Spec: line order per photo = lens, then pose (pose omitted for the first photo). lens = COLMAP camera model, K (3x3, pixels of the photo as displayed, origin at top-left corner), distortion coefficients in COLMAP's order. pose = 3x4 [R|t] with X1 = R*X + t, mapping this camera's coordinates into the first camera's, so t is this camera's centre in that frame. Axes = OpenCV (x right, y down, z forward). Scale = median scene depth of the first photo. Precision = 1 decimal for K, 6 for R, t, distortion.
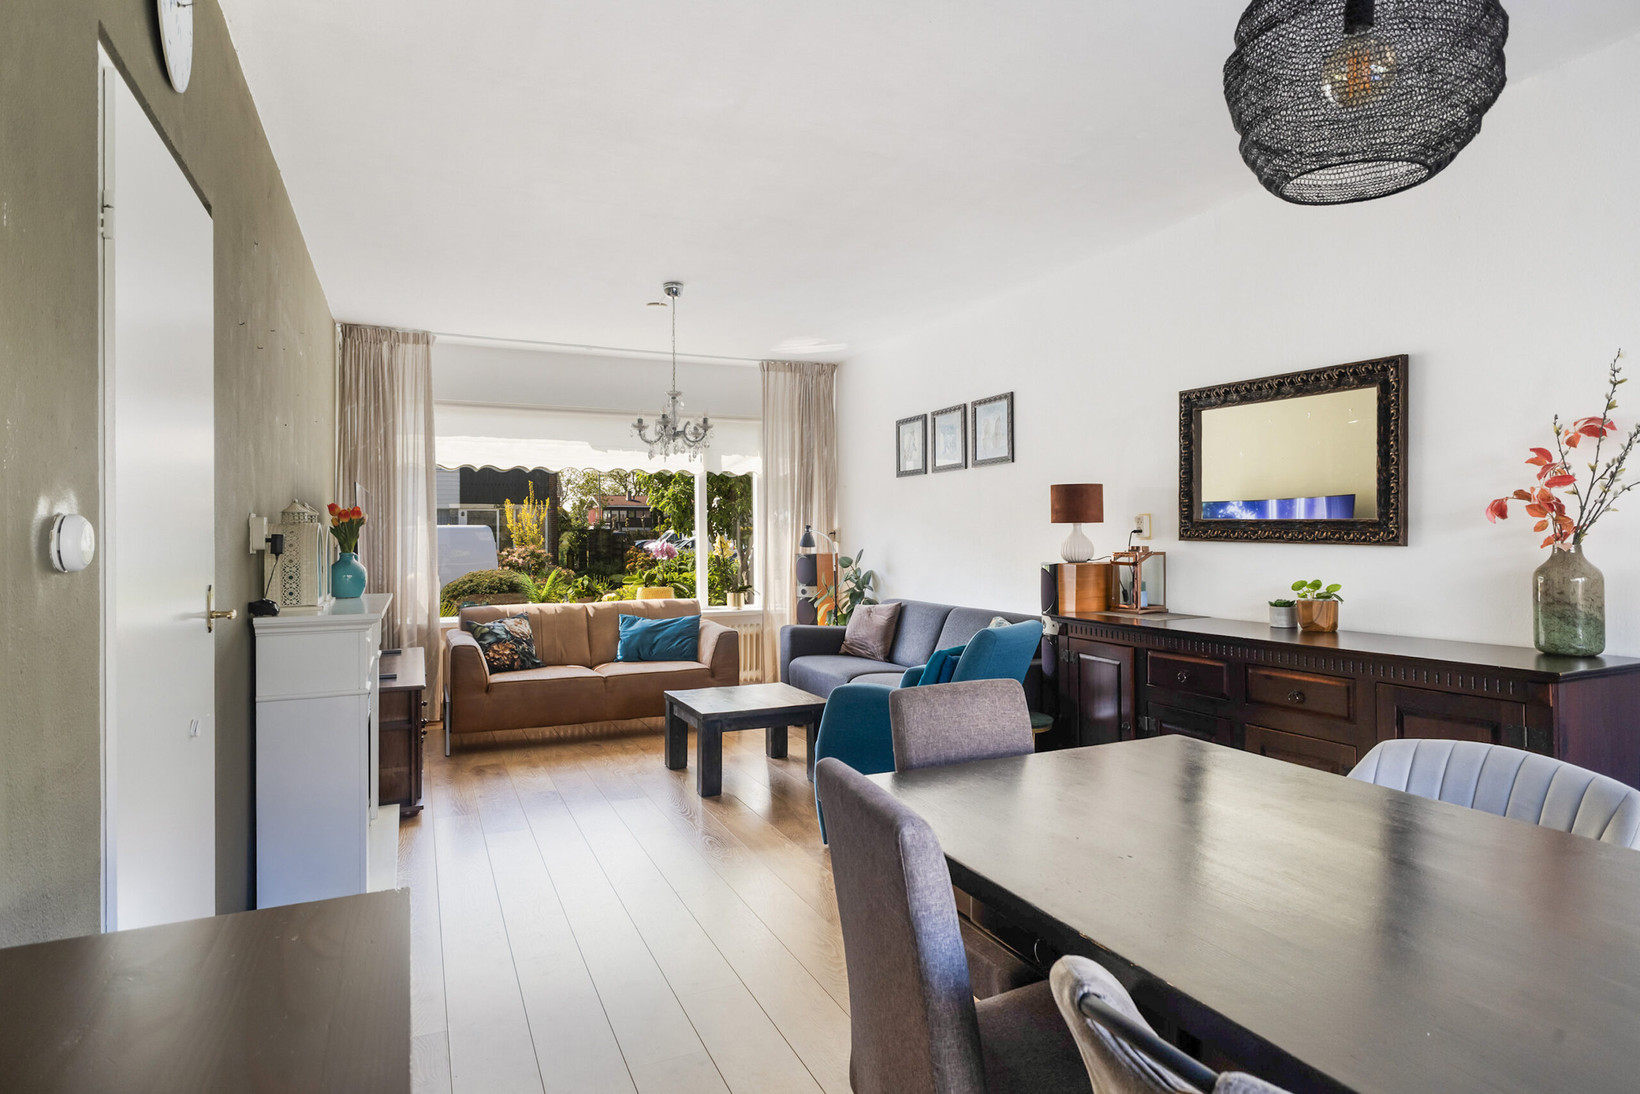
lens RADIAL K [[899.8, 0, 820.0], [0, 899.8, 547.0], [0, 0, 1]] dist [0.000588, 0.000168]
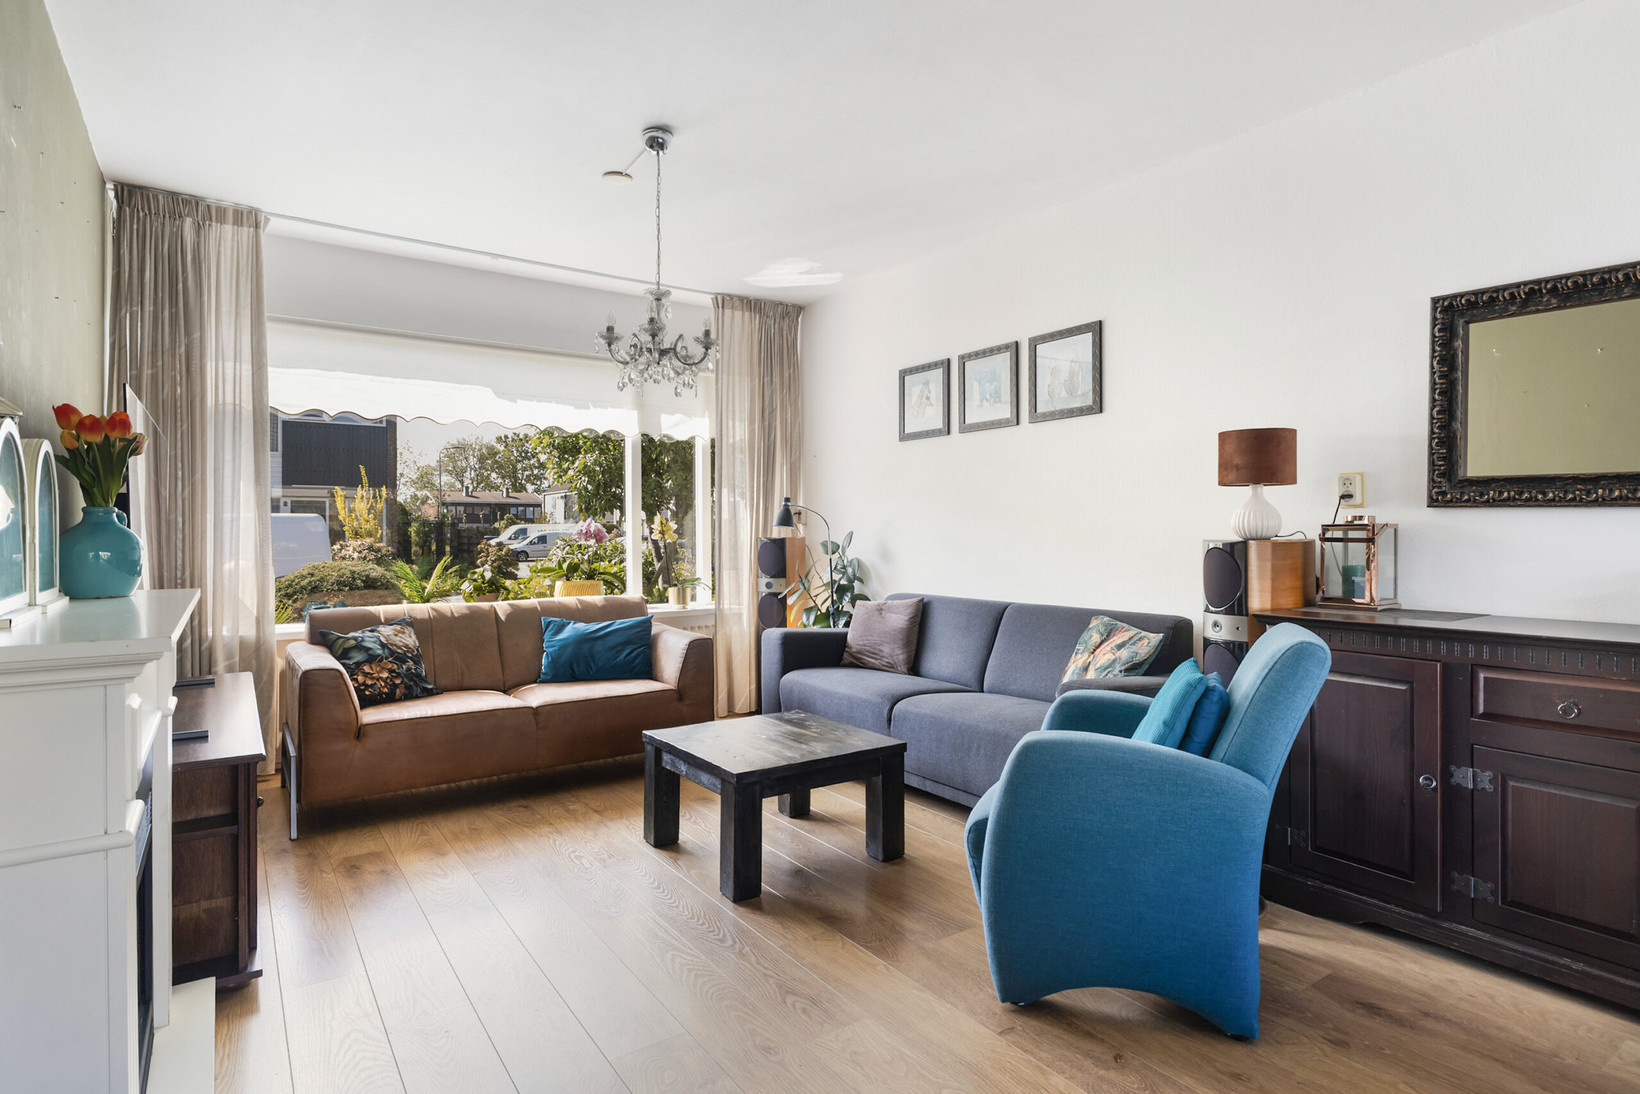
lens RADIAL K [[869.5, 0, 820.0], [0, 869.5, 547.0], [0, 0, 1]] dist [-0.003318, -0.001219]
pose [[0.984222, 0.002060, 0.176929, -0.133788], [-0.002587, 0.999993, 0.002743, 0.016171], [-0.176922, -0.003157, 0.984220, 0.280506]]
